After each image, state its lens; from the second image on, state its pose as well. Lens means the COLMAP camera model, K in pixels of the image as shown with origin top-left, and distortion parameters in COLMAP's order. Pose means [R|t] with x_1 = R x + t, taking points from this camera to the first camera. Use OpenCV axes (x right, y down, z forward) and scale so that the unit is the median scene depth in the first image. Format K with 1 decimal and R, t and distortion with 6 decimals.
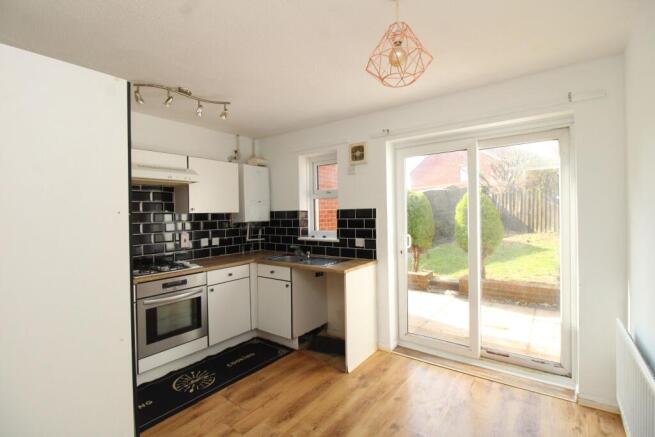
lens RADIAL K [[309.2, 0, 330.7], [0, 309.2, 212.5], [0, 0, 1]] dist [0.001108, -0.000292]
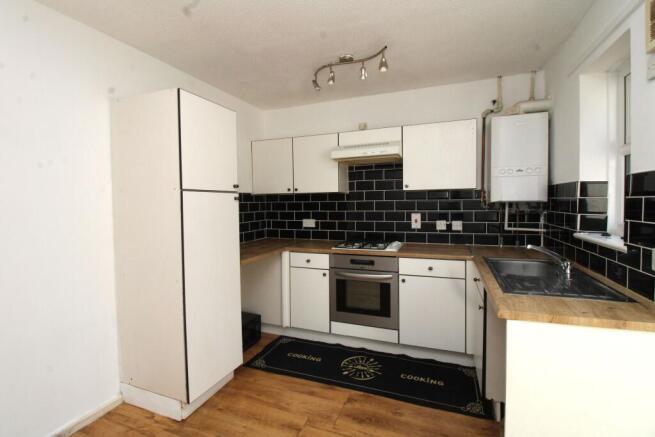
lens RADIAL K [[309.2, 0, 330.7], [0, 309.2, 212.5], [0, 0, 1]] dist [0.001108, -0.000292]
pose [[0.266928, 0.053934, -0.962206, 0.356058], [0.010943, 0.998199, 0.058987, 0.011069], [0.963654, -0.026275, 0.265857, 0.564024]]
